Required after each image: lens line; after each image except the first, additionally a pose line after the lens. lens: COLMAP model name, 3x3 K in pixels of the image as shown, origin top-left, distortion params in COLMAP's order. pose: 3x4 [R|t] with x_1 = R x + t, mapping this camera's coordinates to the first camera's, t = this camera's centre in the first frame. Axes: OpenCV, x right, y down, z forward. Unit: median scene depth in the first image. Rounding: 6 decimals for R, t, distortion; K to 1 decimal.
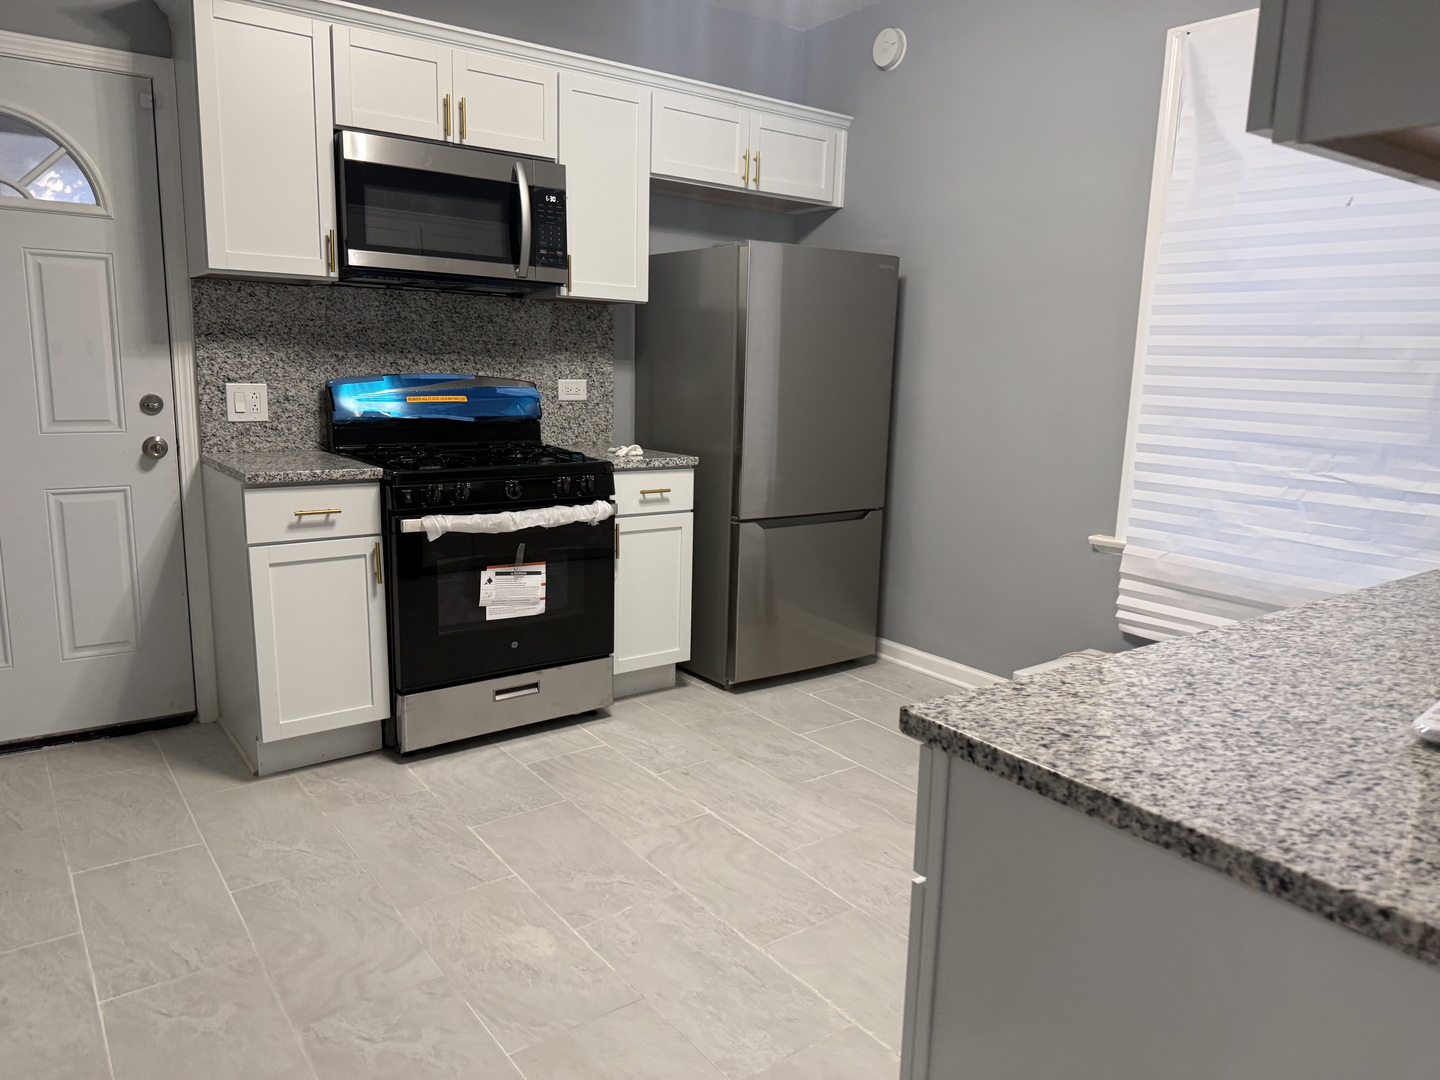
lens RADIAL K [[1003.7, 0, 718.6], [0, 1003.7, 541.3], [0, 0, 1]] dist [-0.001891, -0.012251]
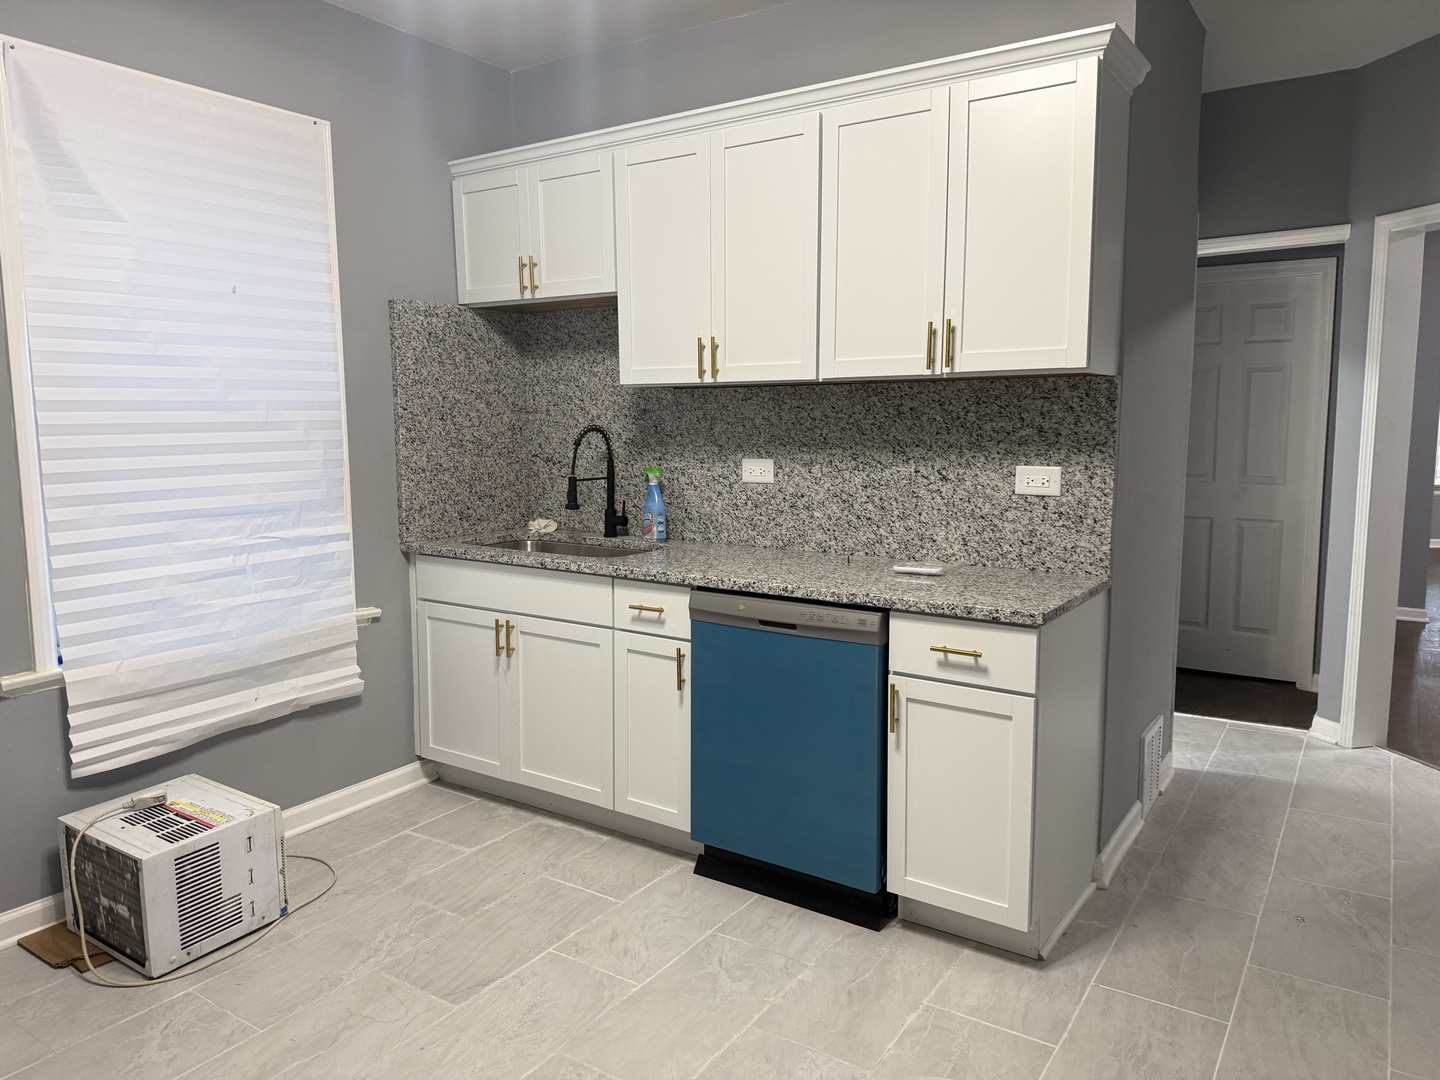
lens RADIAL K [[1003.7, 0, 717.7], [0, 1003.7, 535.7], [0, 0, 1]] dist [-0.001891, -0.012251]
pose [[-0.335097, -0.138713, 0.931917, -0.569595], [0.172629, 0.963320, 0.205461, -0.201946], [-0.926234, 0.229726, -0.298859, 0.847694]]
